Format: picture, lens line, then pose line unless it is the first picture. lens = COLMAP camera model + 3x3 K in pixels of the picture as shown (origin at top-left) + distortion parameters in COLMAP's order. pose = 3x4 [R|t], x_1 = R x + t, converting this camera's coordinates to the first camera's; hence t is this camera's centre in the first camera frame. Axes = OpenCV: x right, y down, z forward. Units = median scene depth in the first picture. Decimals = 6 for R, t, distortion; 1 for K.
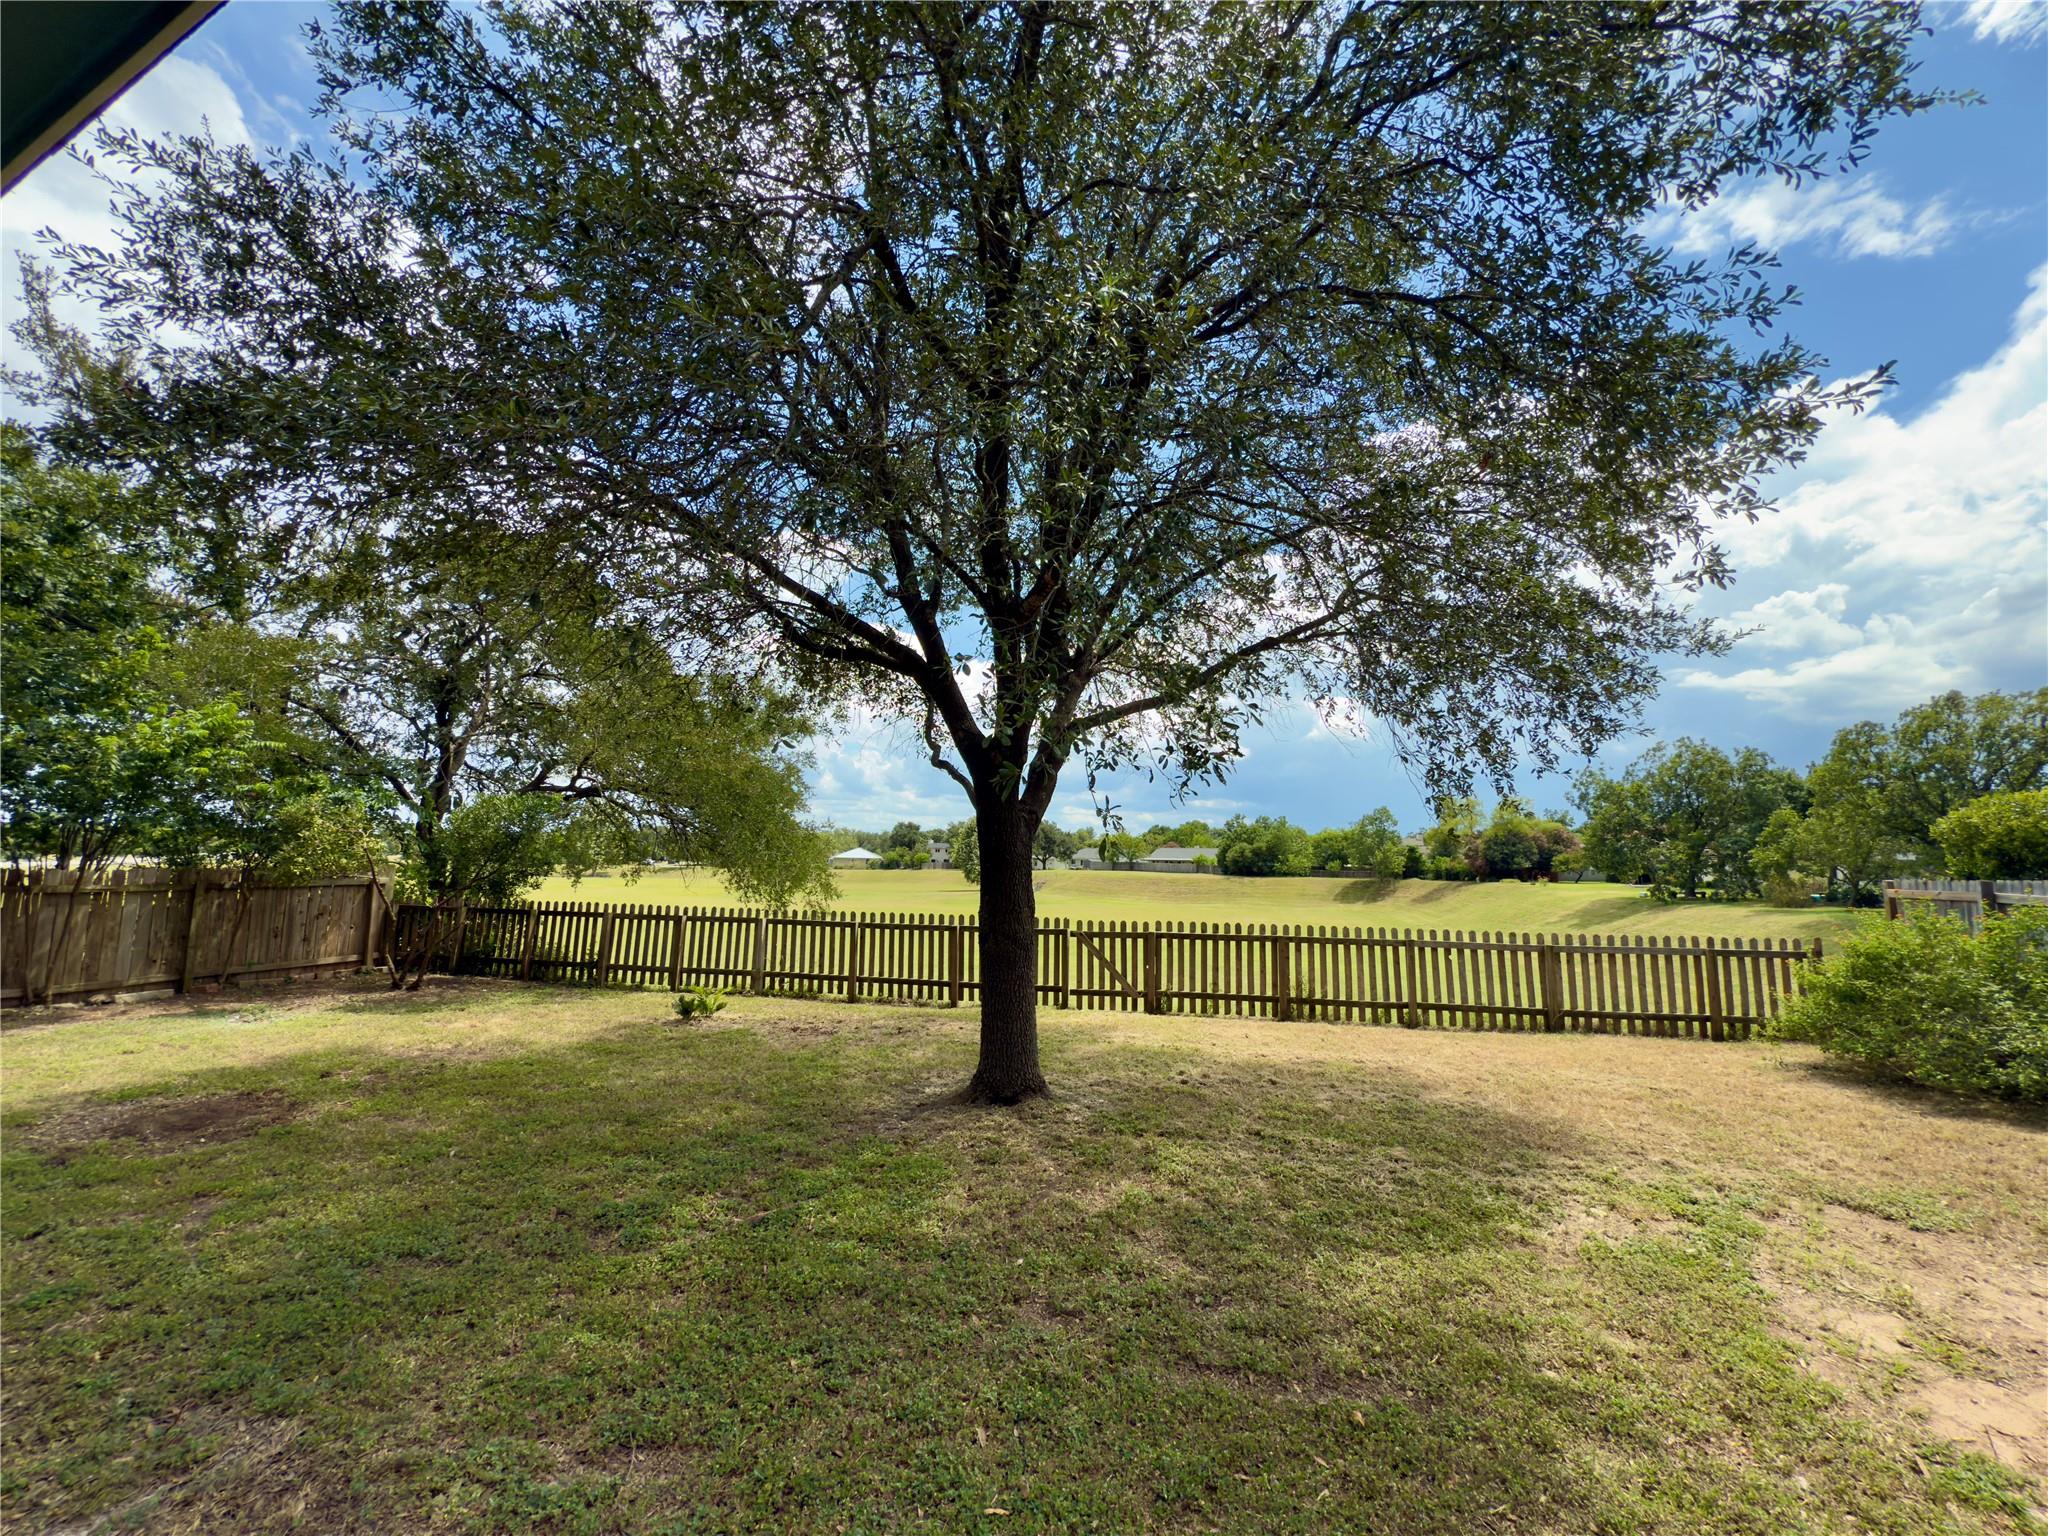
lens RADIAL K [[824.4, 0, 1023.4], [0, 824.4, 770.8], [0, 0, 1]] dist [-0.013677, -0.000031]
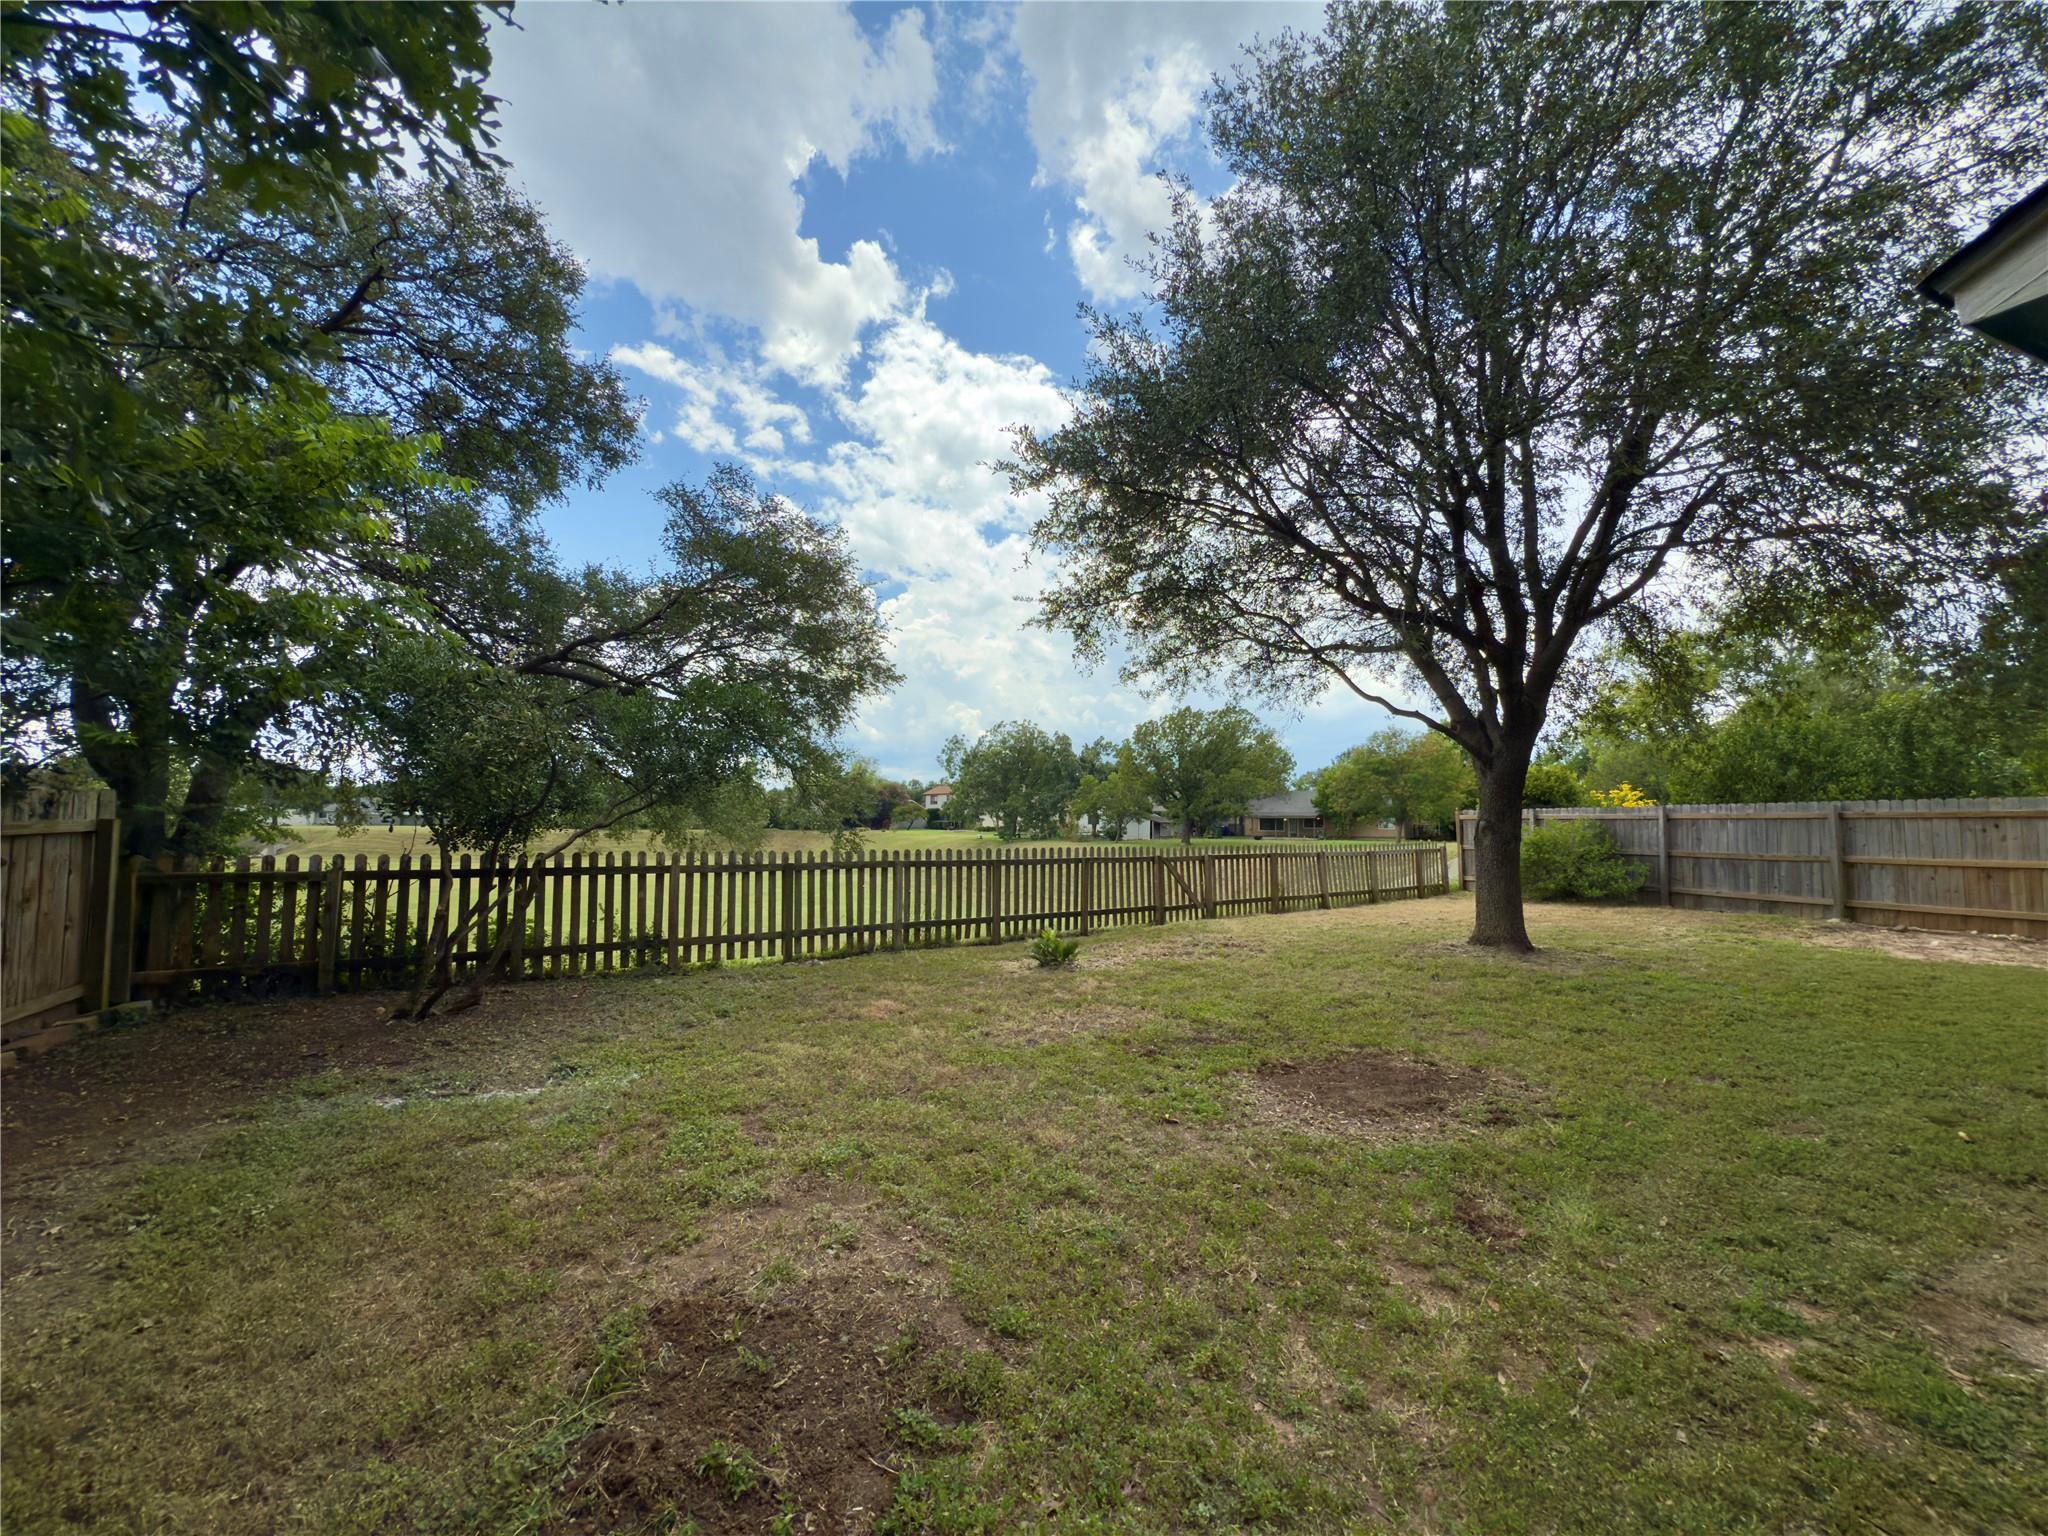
lens RADIAL K [[824.4, 0, 1022.5], [0, 824.4, 767.0], [0, 0, 1]] dist [-0.013677, -0.000031]
pose [[0.642336, 0.046489, 0.765012, -0.836226], [-0.091974, 0.995621, 0.016723, 0.059378], [-0.760885, -0.081103, 0.643799, 0.364982]]
